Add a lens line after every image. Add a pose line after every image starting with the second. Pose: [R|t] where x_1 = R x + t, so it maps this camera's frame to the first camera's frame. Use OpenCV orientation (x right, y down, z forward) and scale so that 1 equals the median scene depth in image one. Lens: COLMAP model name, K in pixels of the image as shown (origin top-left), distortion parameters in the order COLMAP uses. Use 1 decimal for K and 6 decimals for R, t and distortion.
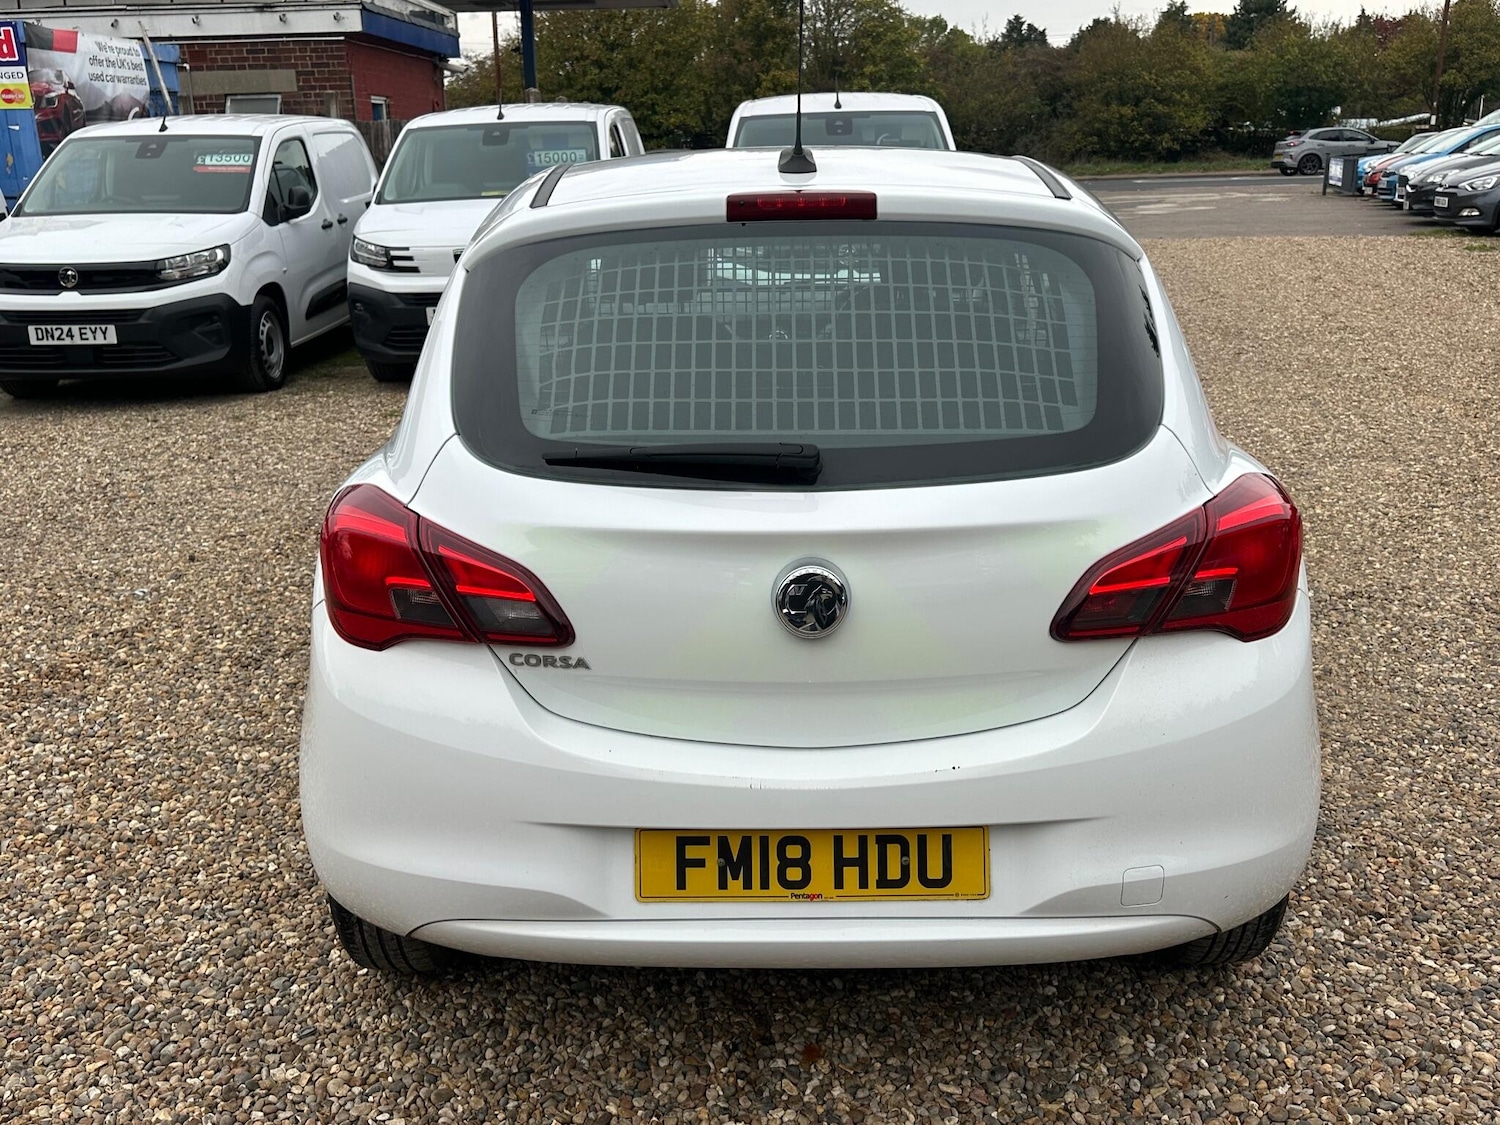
lens RADIAL K [[1393.3, 0, 763.9], [0, 1393.3, 549.2], [0, 0, 1]] dist [0.082173, -0.131630]
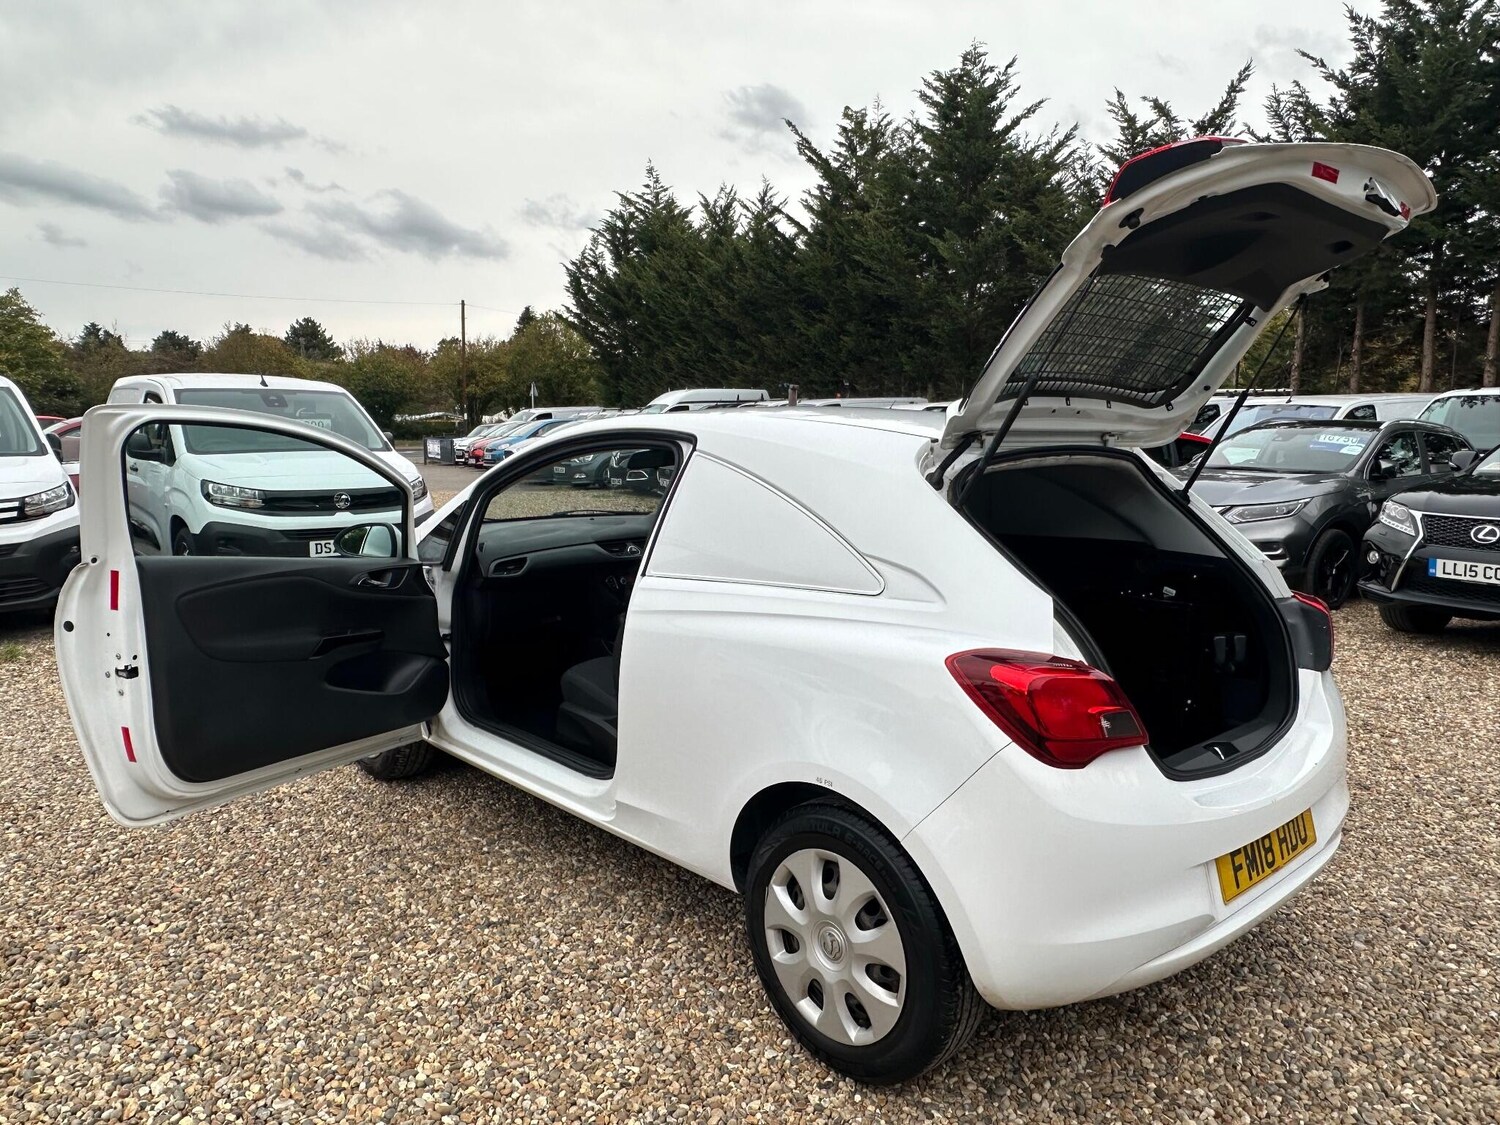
lens RADIAL K [[1050.6, 0, 735.3], [0, 1050.6, 565.8], [0, 0, 1]] dist [-0.006630, 0.003451]
pose [[0.736716, -0.066561, 0.672918, -0.872603], [0.168527, 0.981815, -0.087390, -0.061601], [-0.654865, 0.177787, 0.734537, 0.359896]]
